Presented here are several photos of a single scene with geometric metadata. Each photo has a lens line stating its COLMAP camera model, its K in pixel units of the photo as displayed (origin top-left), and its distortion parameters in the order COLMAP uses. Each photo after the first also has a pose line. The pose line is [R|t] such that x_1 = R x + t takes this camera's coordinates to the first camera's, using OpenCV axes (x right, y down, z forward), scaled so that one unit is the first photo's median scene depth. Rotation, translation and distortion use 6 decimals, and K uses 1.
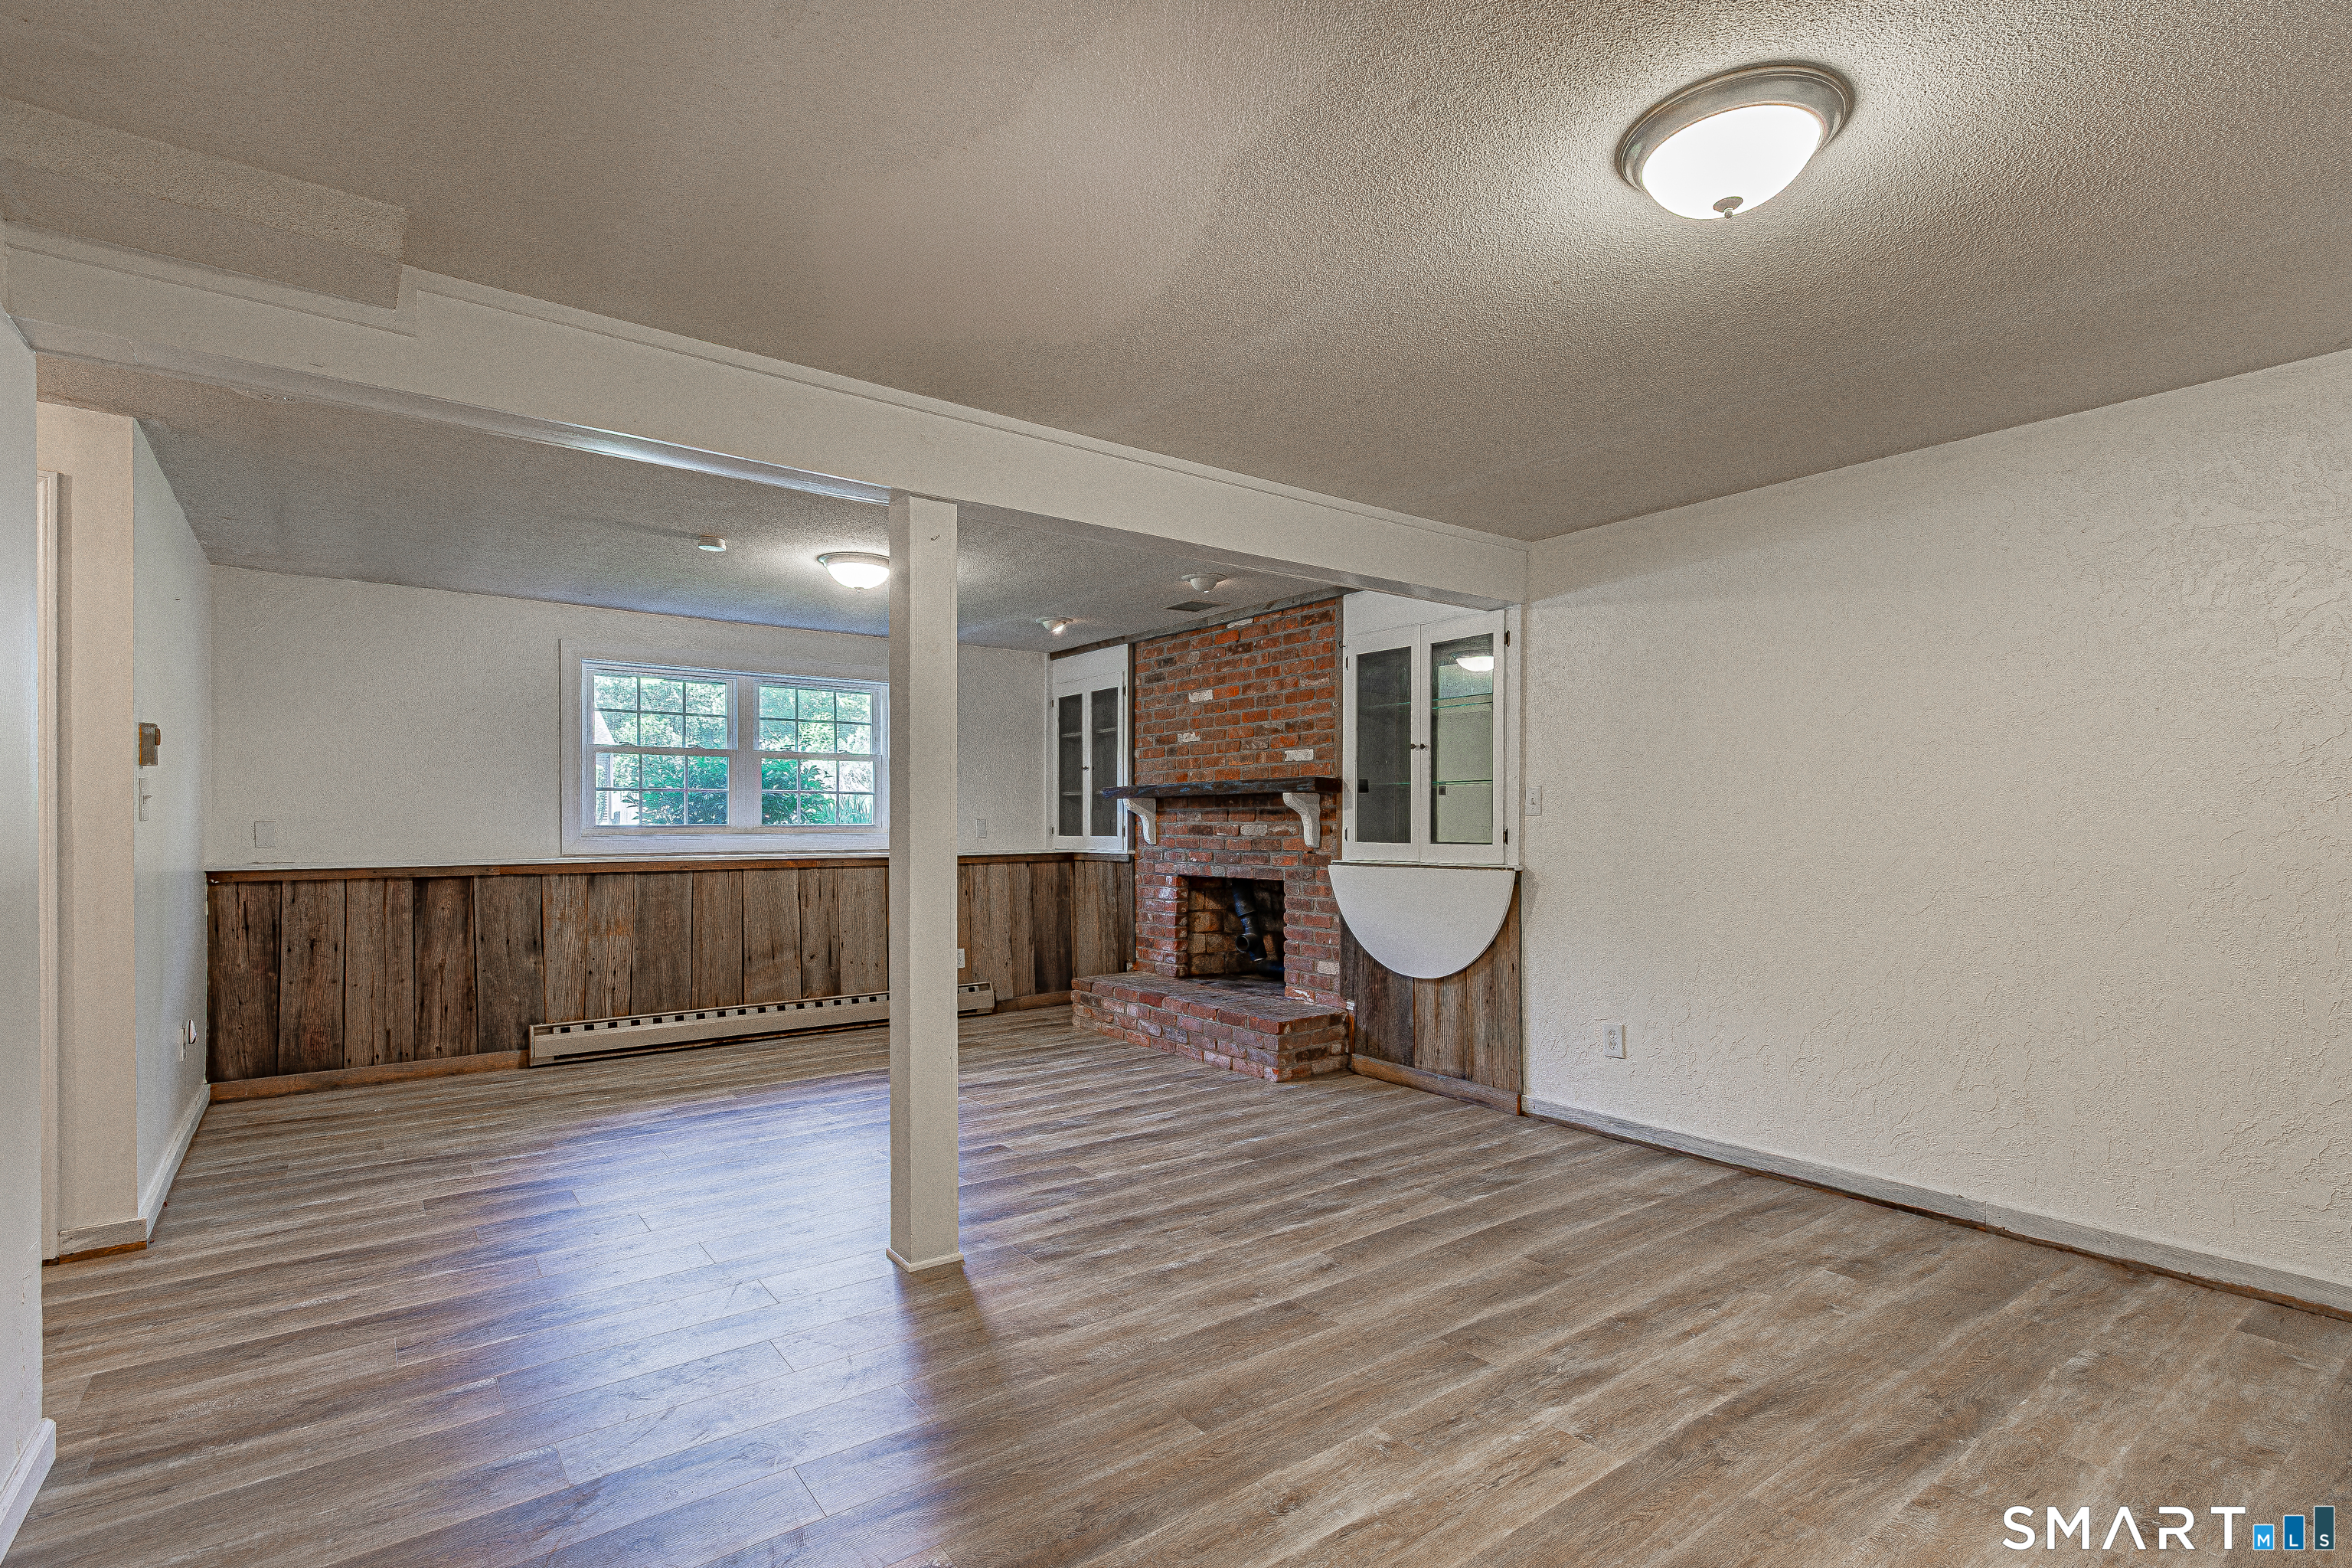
lens RADIAL K [[1133.4, 0, 1180.1], [0, 1133.4, 827.9], [0, 0, 1]] dist [-0.002954, 0.000001]
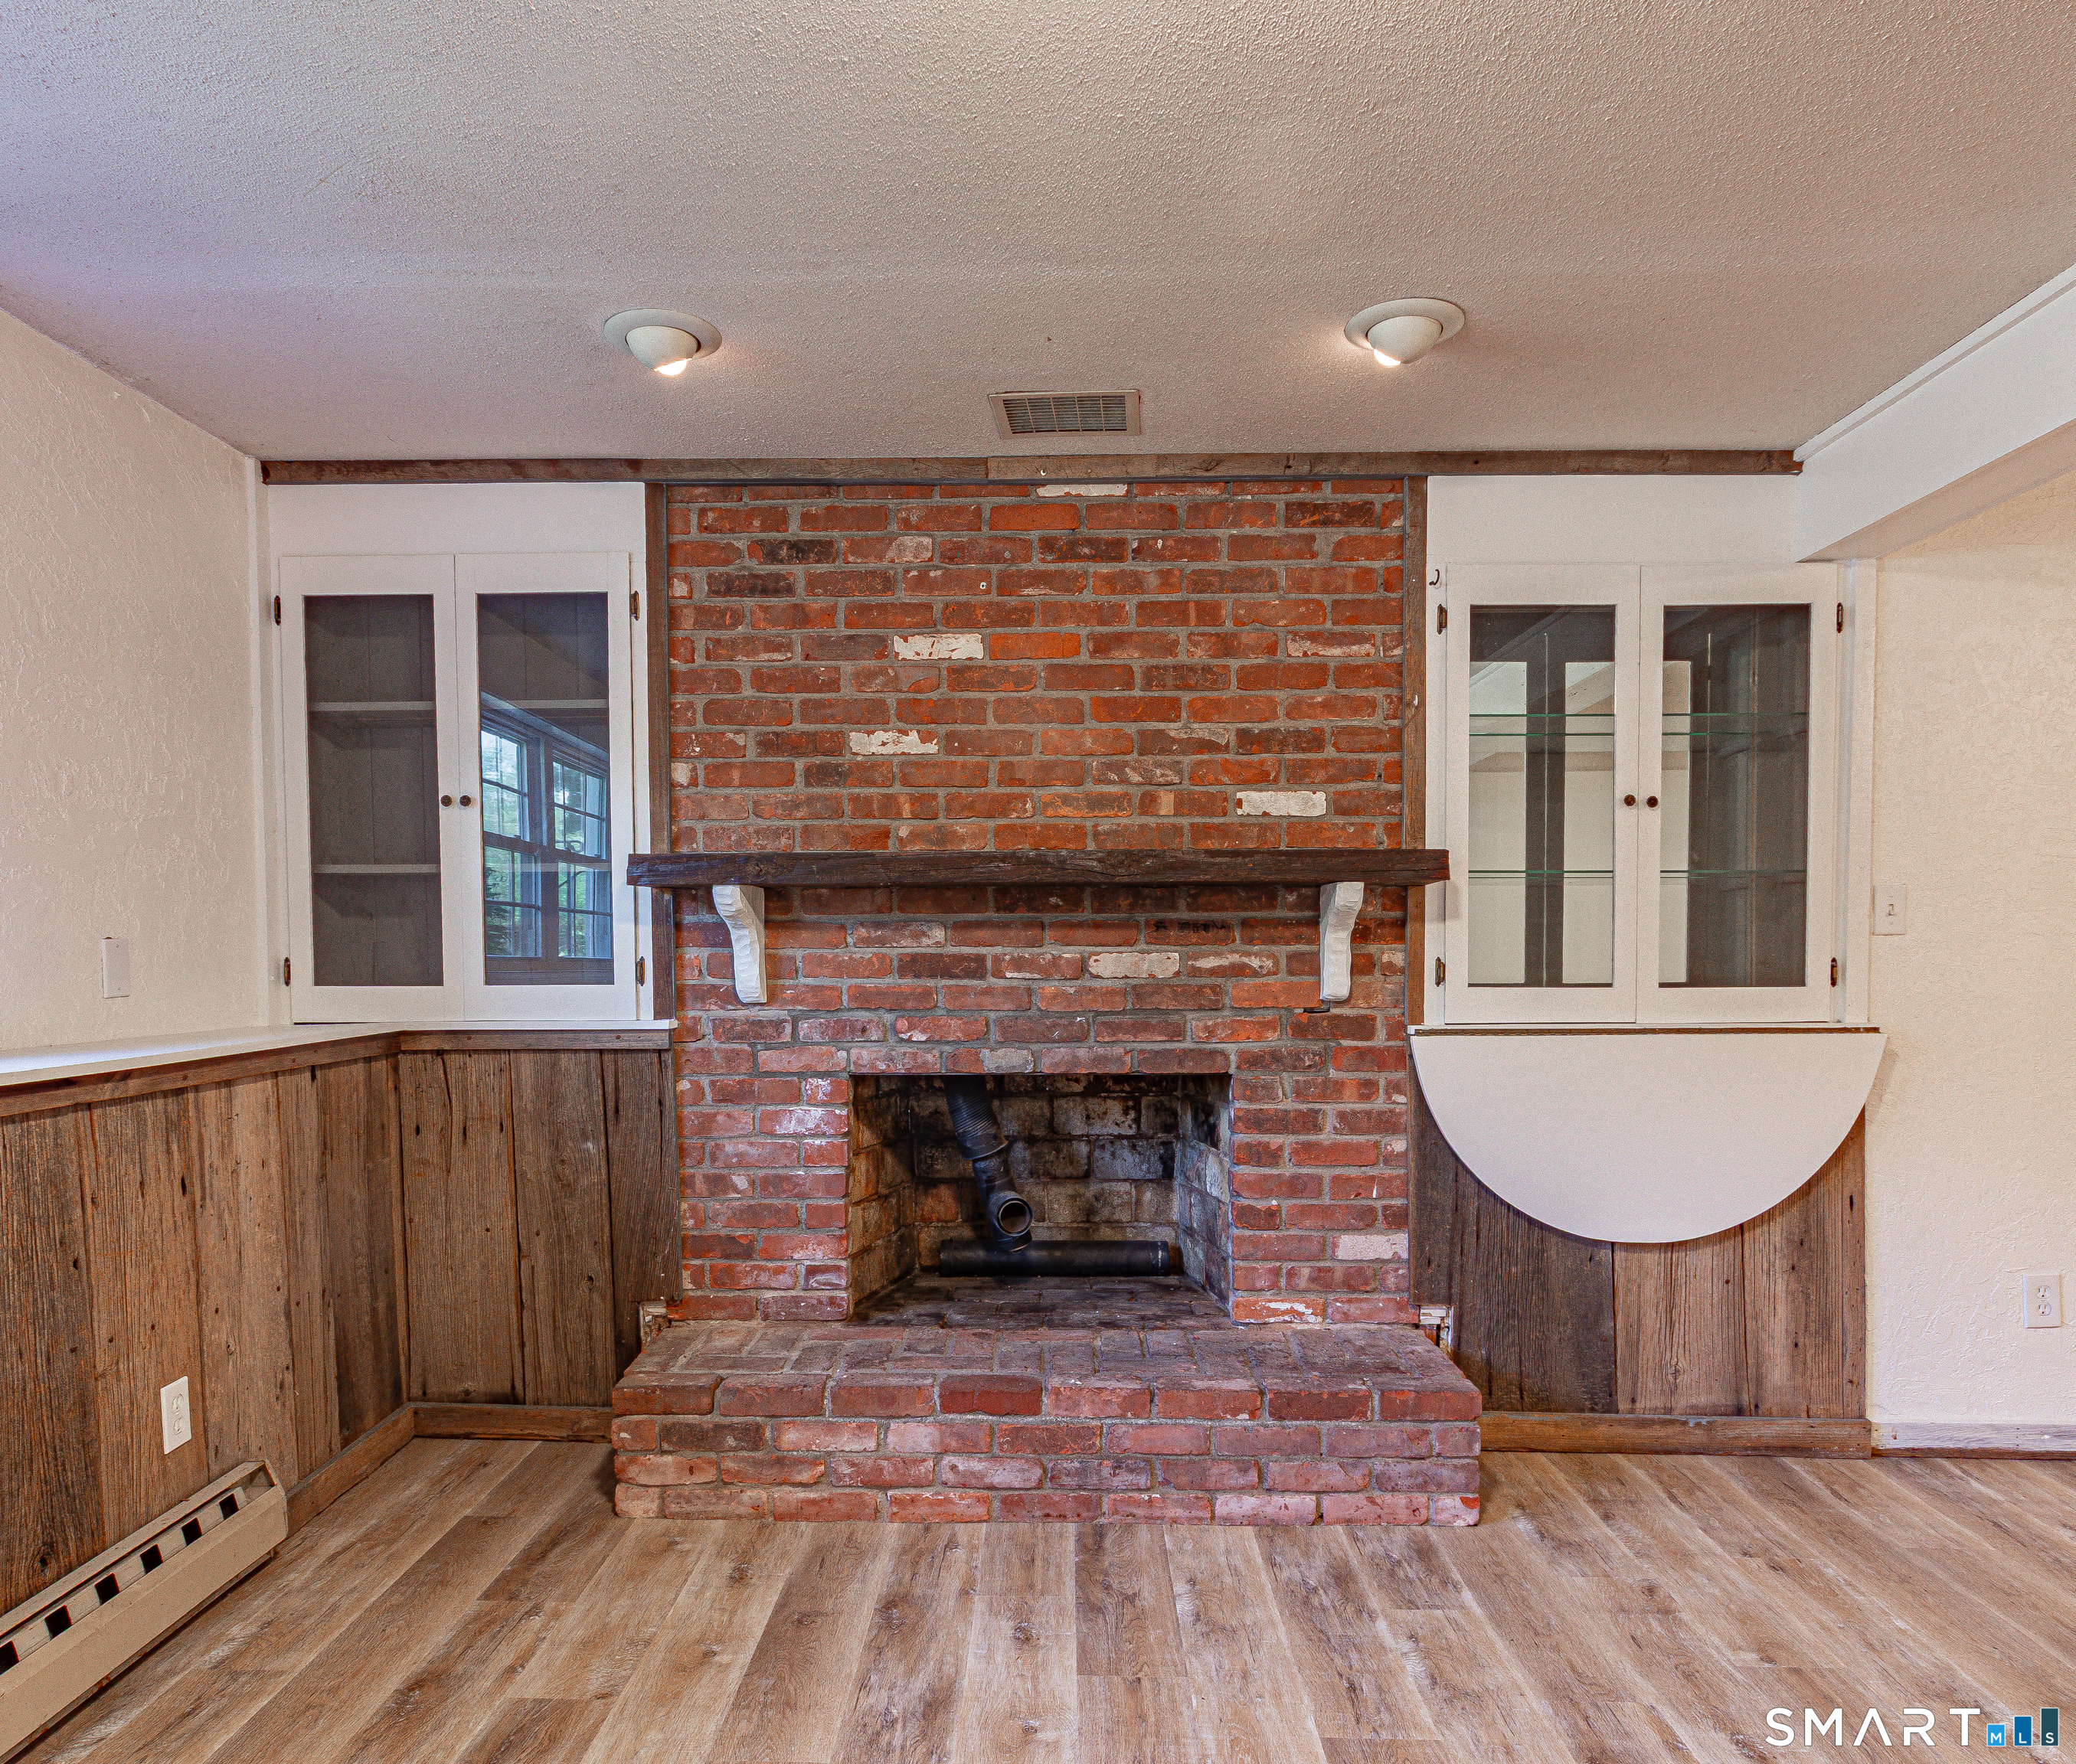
lens RADIAL K [[1338.1, 0, 1014.3], [0, 1338.1, 999.1], [0, 0, 1]] dist [-0.002496, 0.003445]
pose [[0.617011, -0.030729, 0.786354, -0.400606], [0.004988, 0.999370, 0.035140, -0.003405], [-0.786939, -0.017760, 0.616776, 0.748459]]
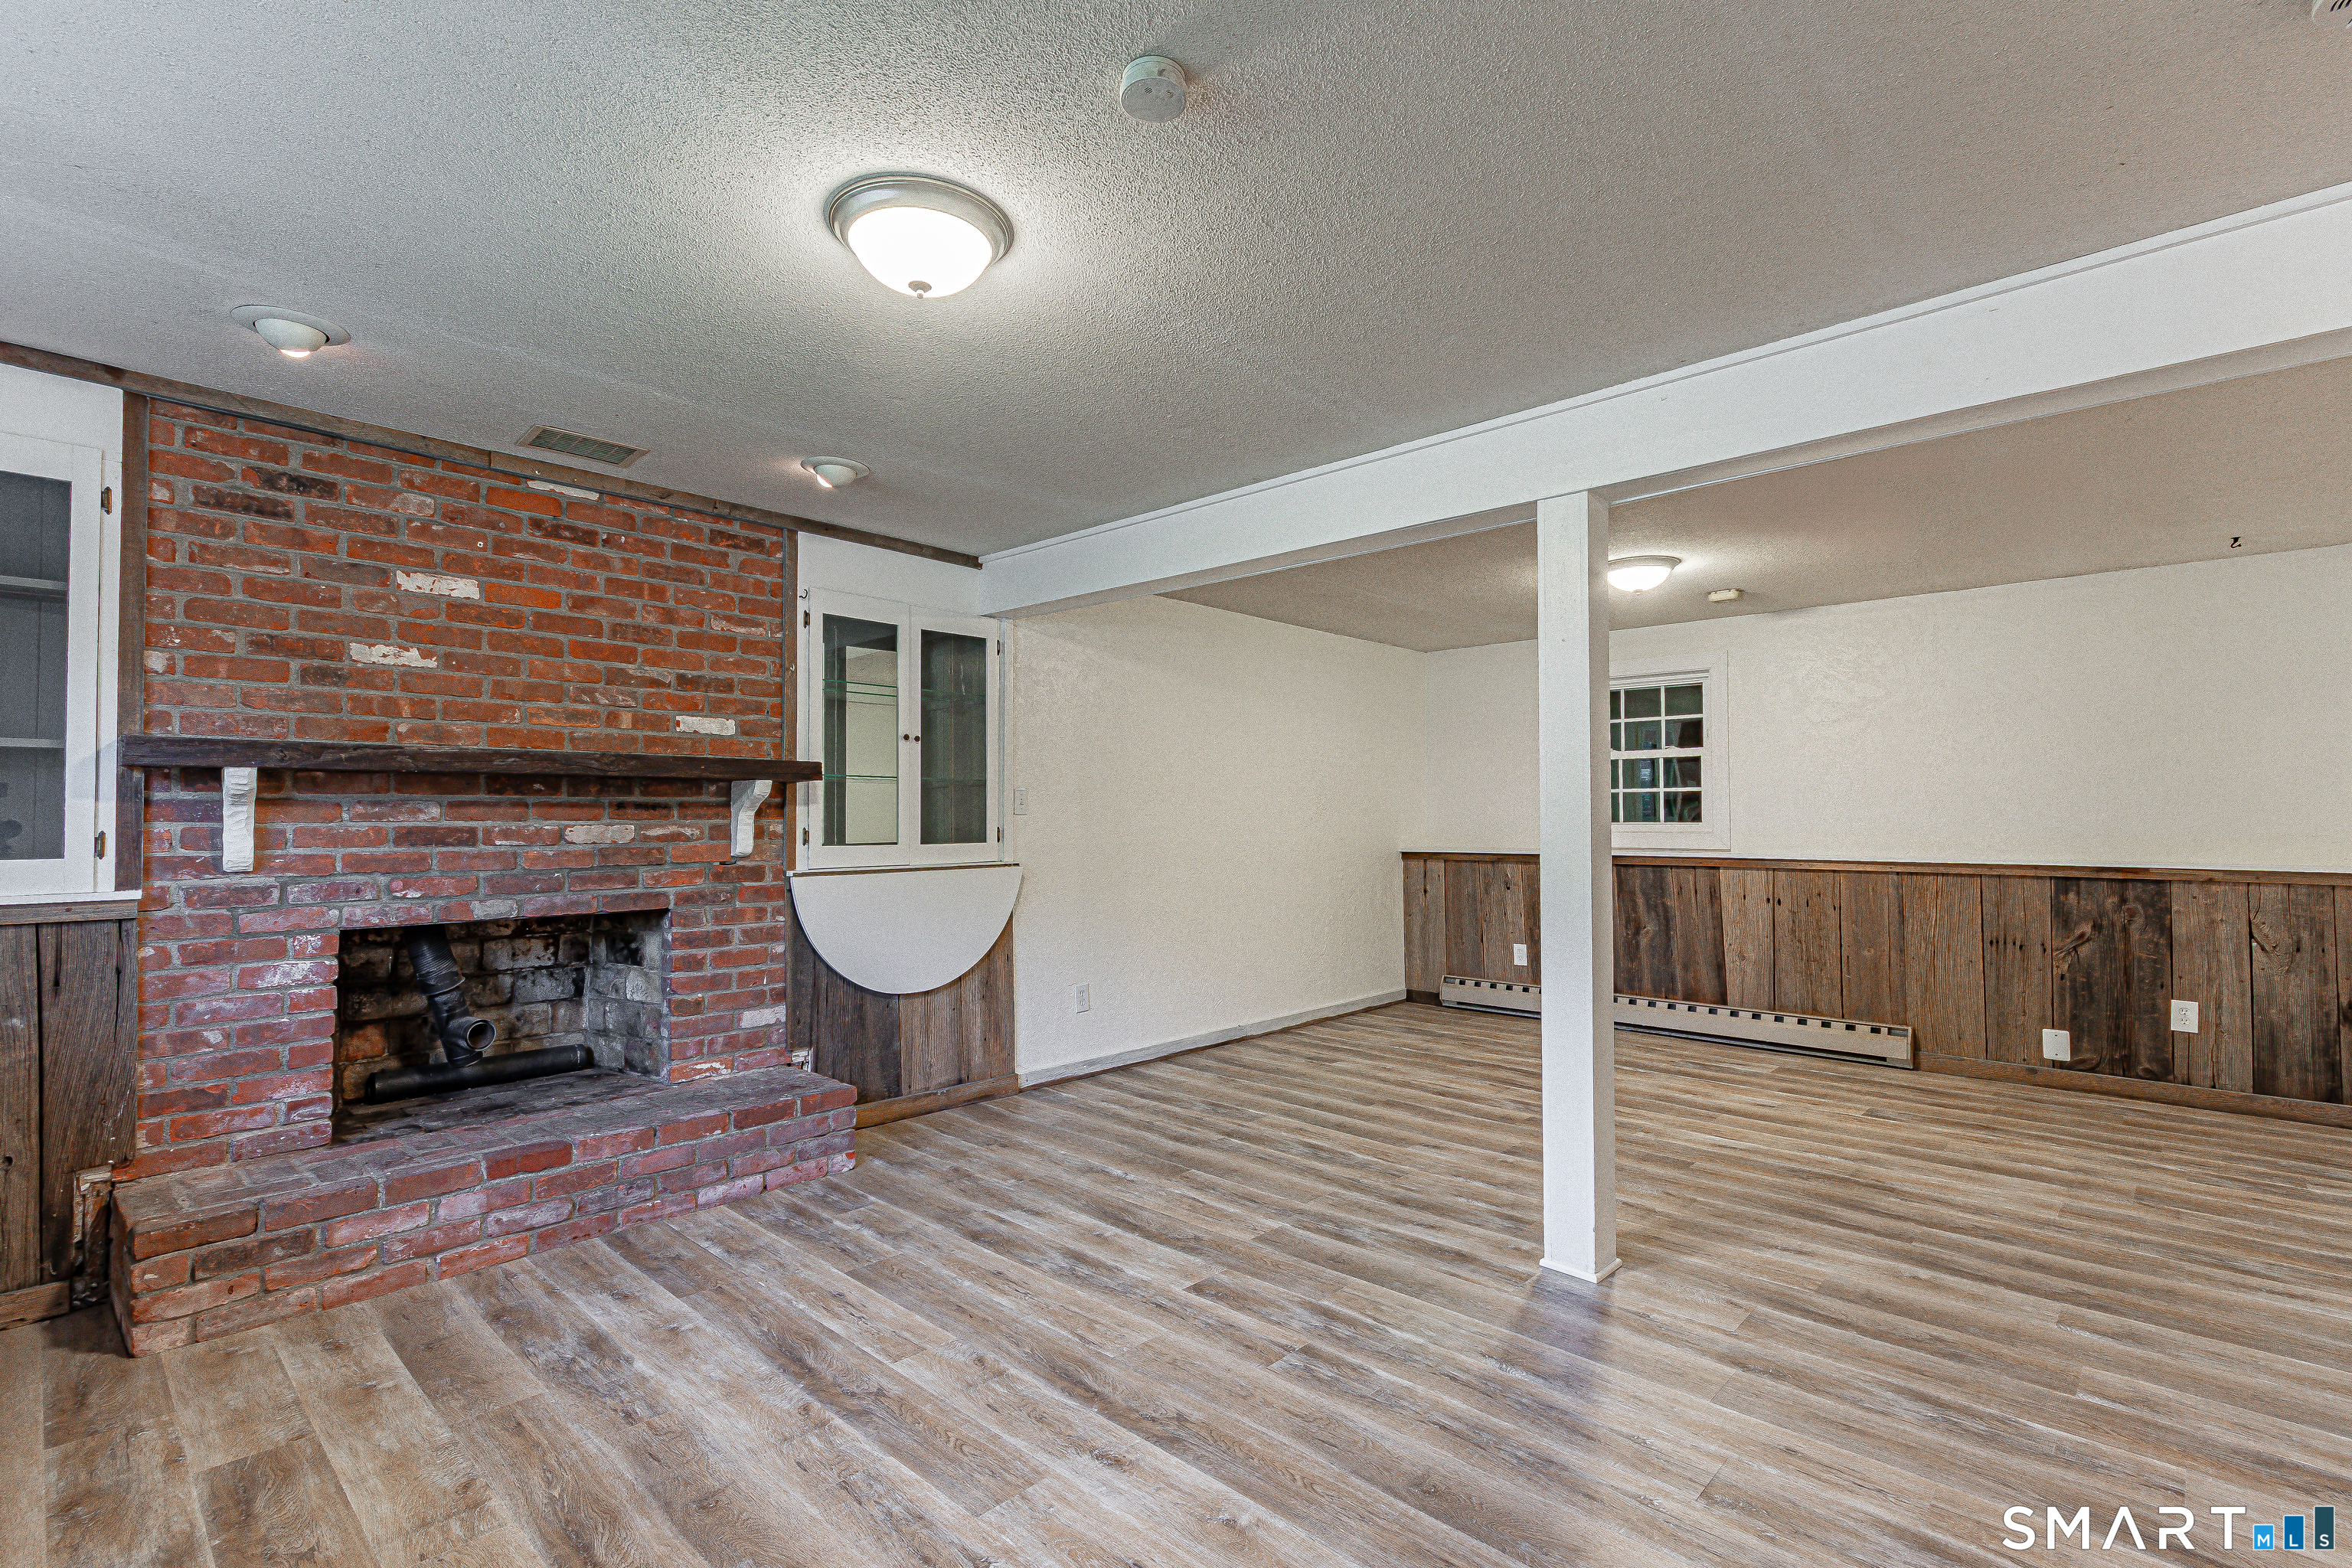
lens RADIAL K [[1096.0, 0, 1176.0], [0, 1096.0, 784.0], [0, 0, 1]] dist [0.009979, 0.000160]
pose [[-0.182854, 0.031333, 0.982641, -0.615728], [0.004961, 0.999509, -0.030947, -0.005480], [-0.983128, -0.000784, -0.182919, 0.842534]]
